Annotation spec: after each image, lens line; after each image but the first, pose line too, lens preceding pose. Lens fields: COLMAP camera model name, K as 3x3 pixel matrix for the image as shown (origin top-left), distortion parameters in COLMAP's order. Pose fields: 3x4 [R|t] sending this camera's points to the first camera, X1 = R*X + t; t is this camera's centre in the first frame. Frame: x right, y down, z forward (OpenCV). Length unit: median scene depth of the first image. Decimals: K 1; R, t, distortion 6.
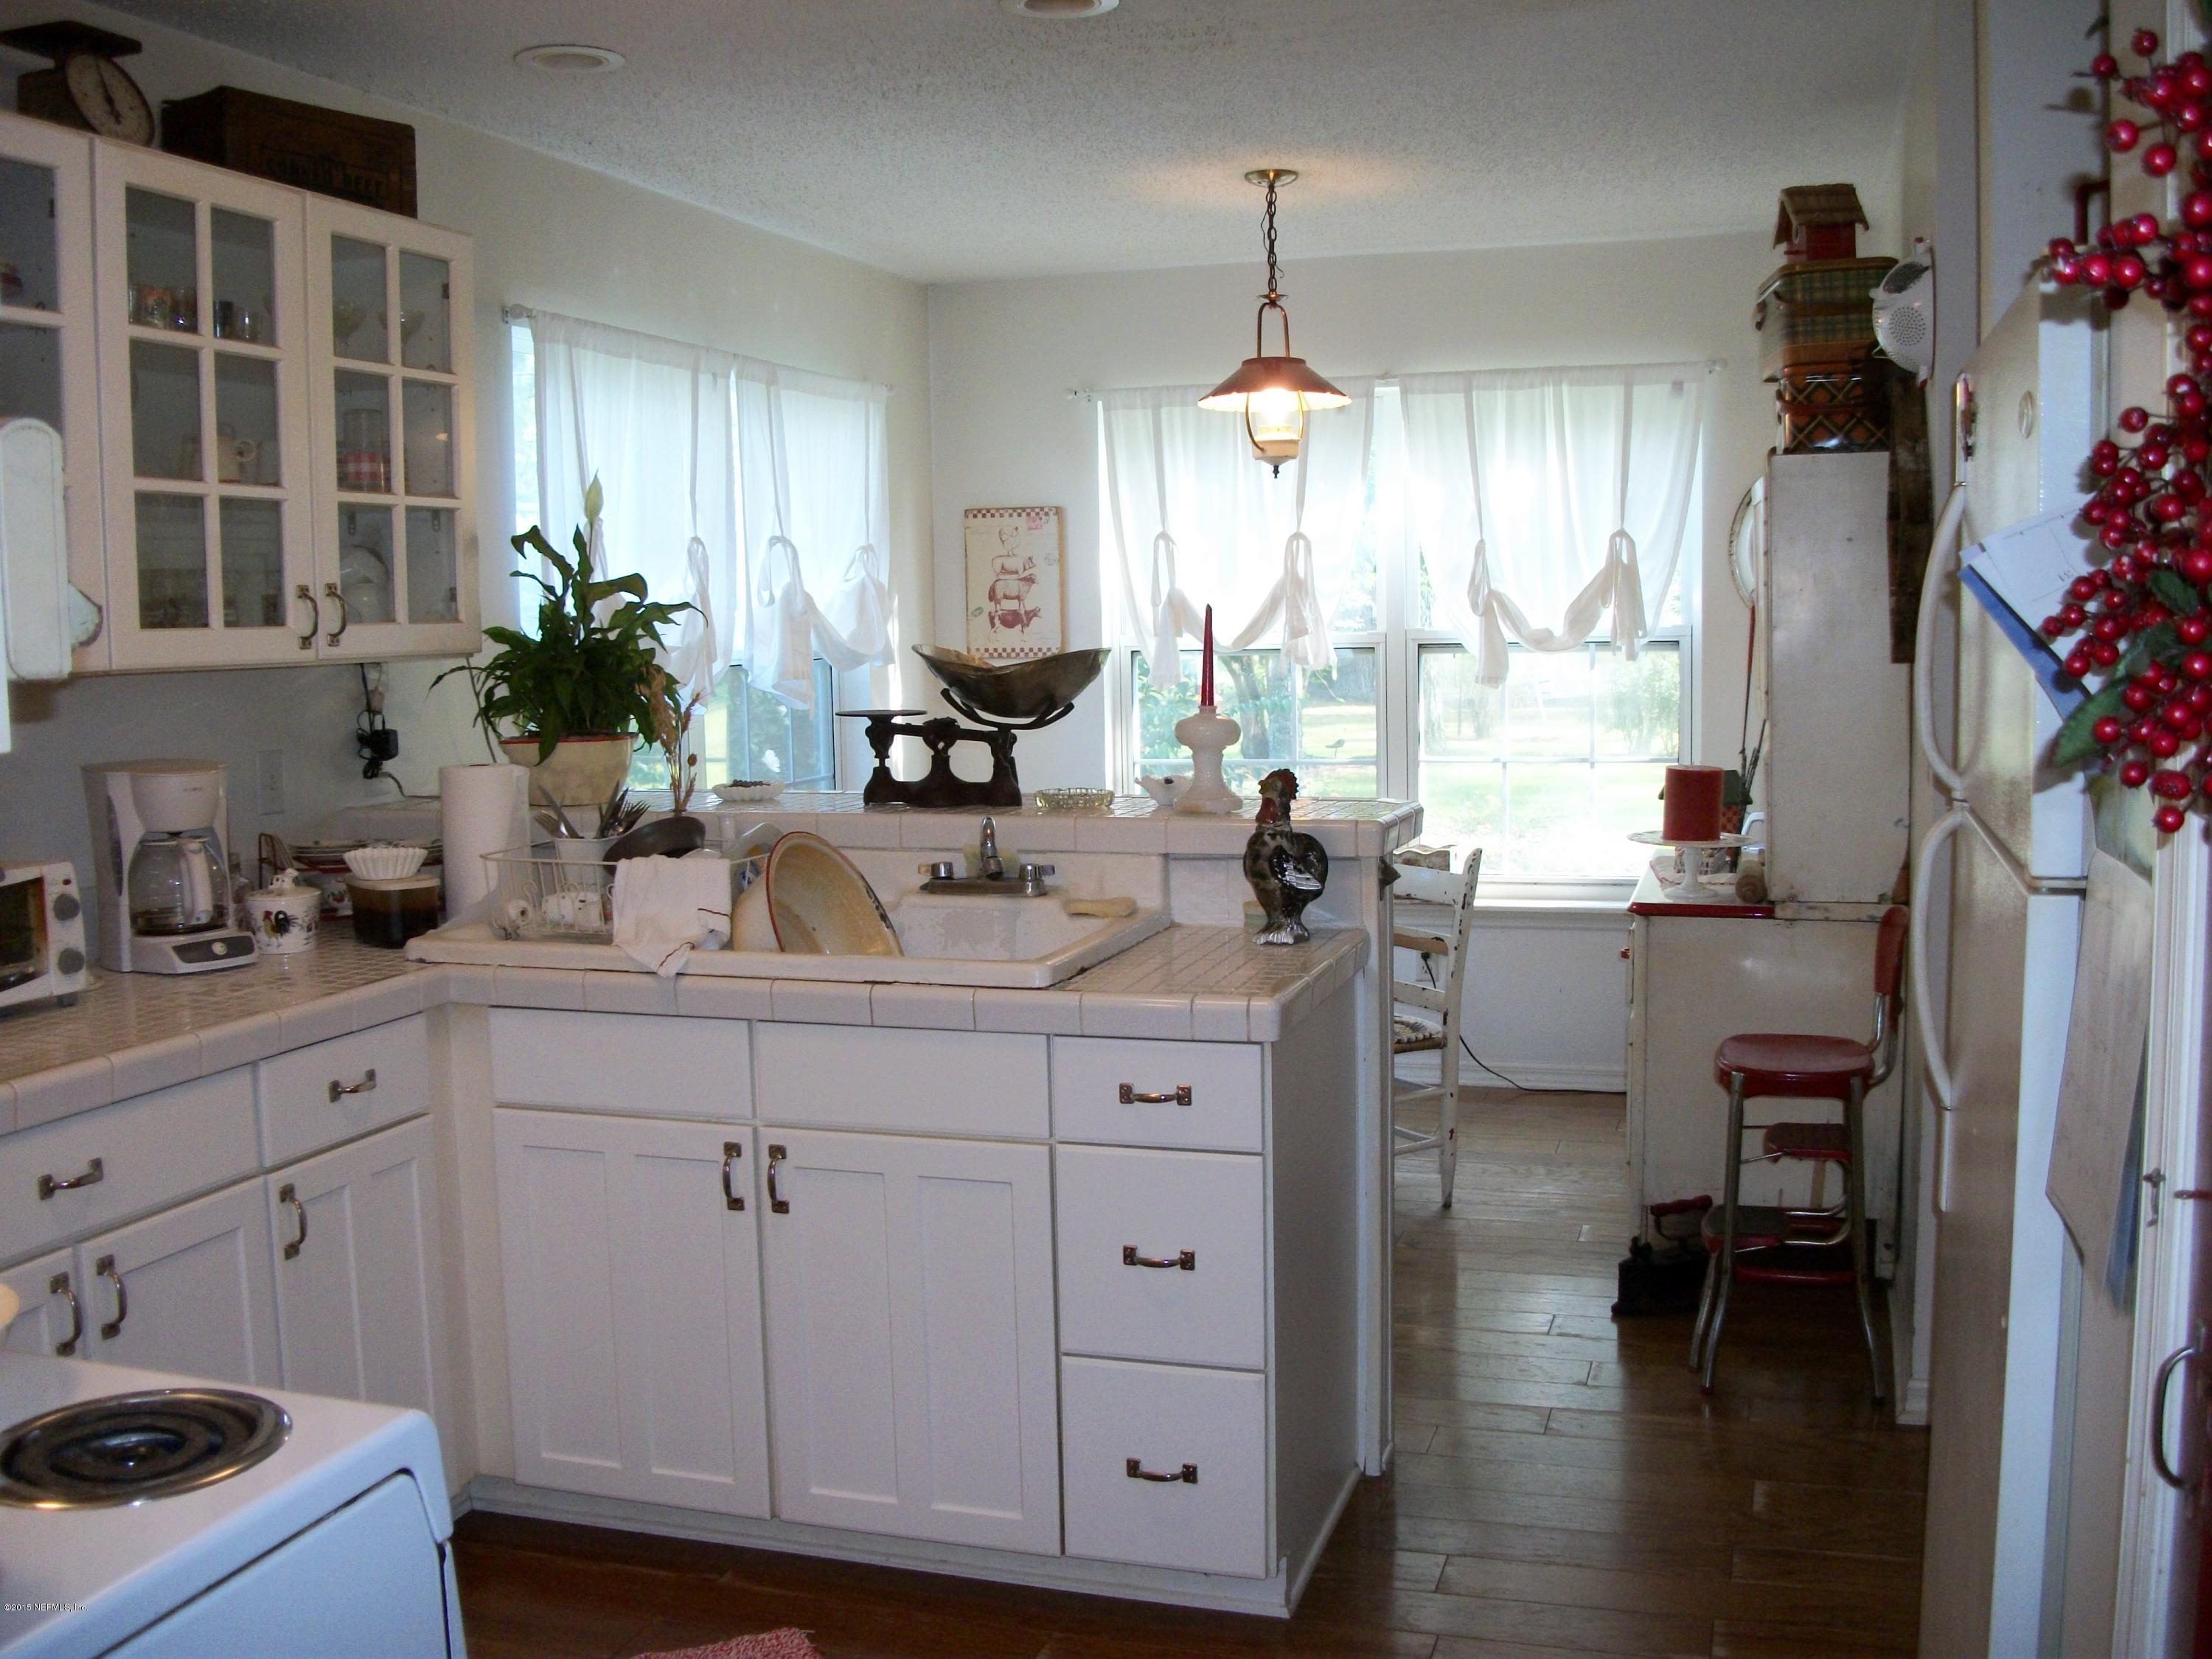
lens RADIAL K [[2127.2, 0, 1113.9], [0, 2127.2, 818.0], [0, 0, 1]] dist [-0.156770, 0.097576]
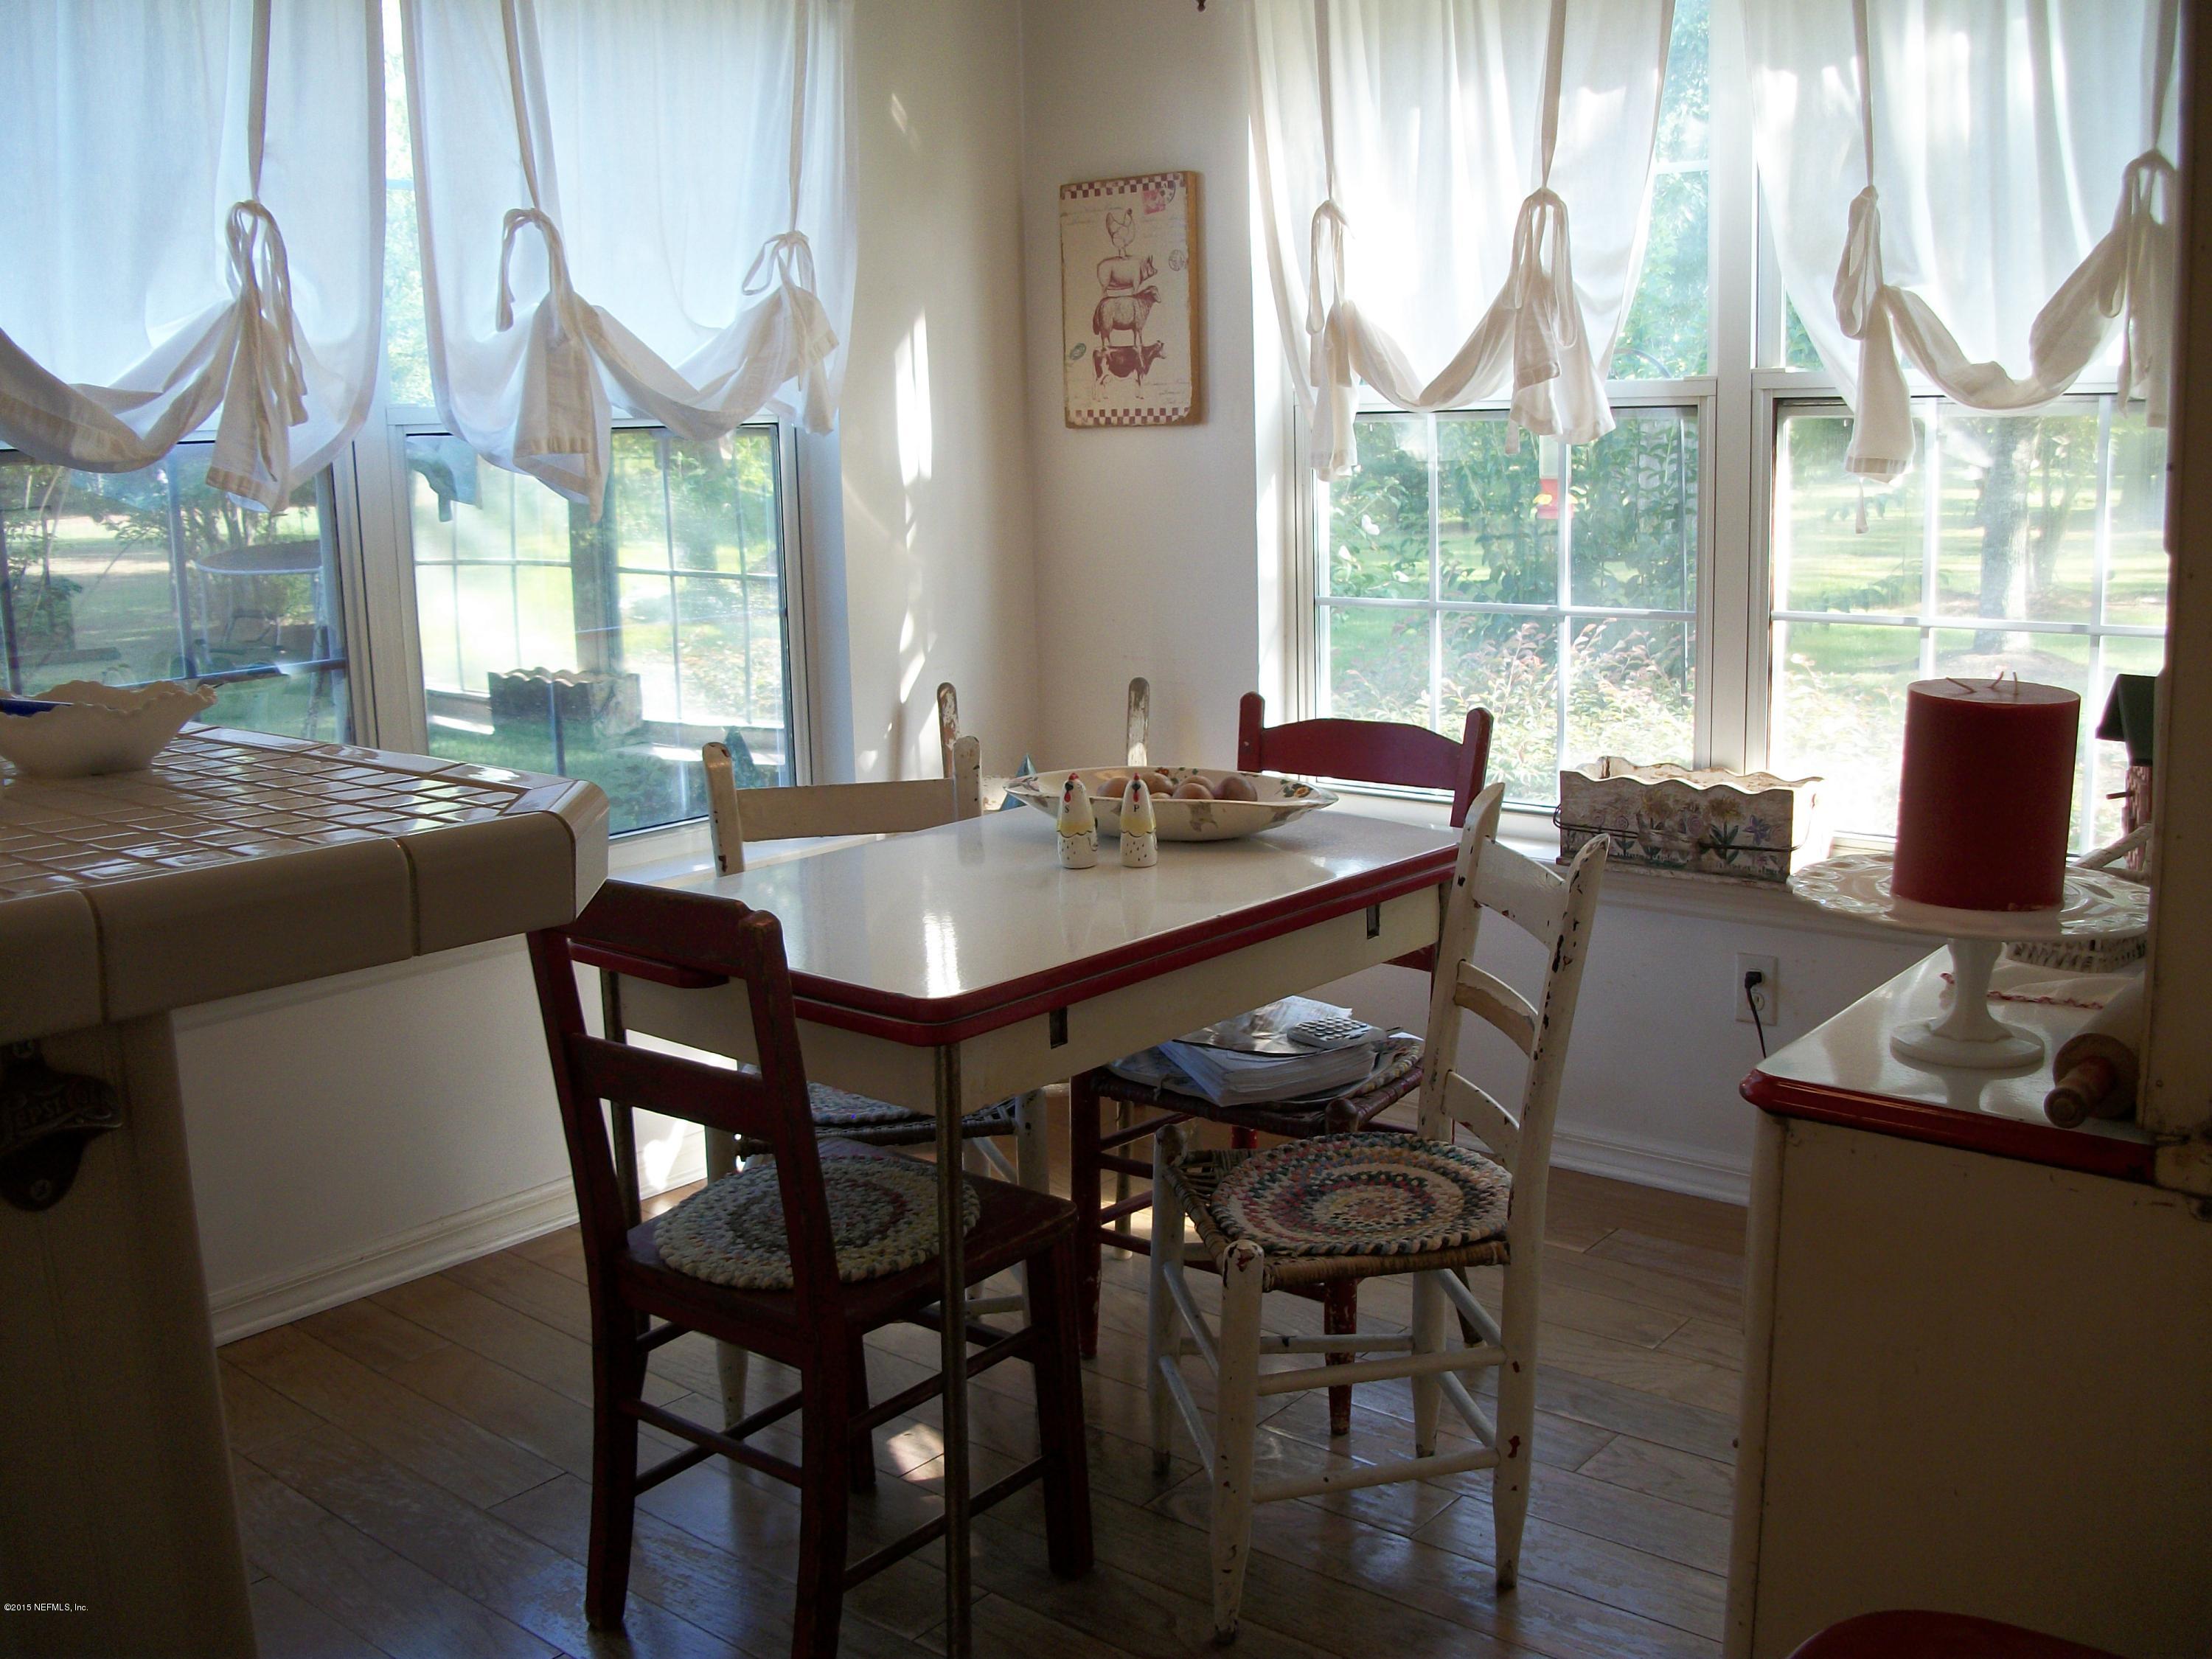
lens RADIAL K [[2127.2, 0, 1113.9], [0, 2127.2, 818.0], [0, 0, 1]] dist [-0.156770, 0.097576]
pose [[0.928548, 0.065718, -0.365348, 0.187237], [-0.032862, 0.994893, 0.095439, -0.021594], [0.369754, -0.076614, 0.925966, 0.441732]]
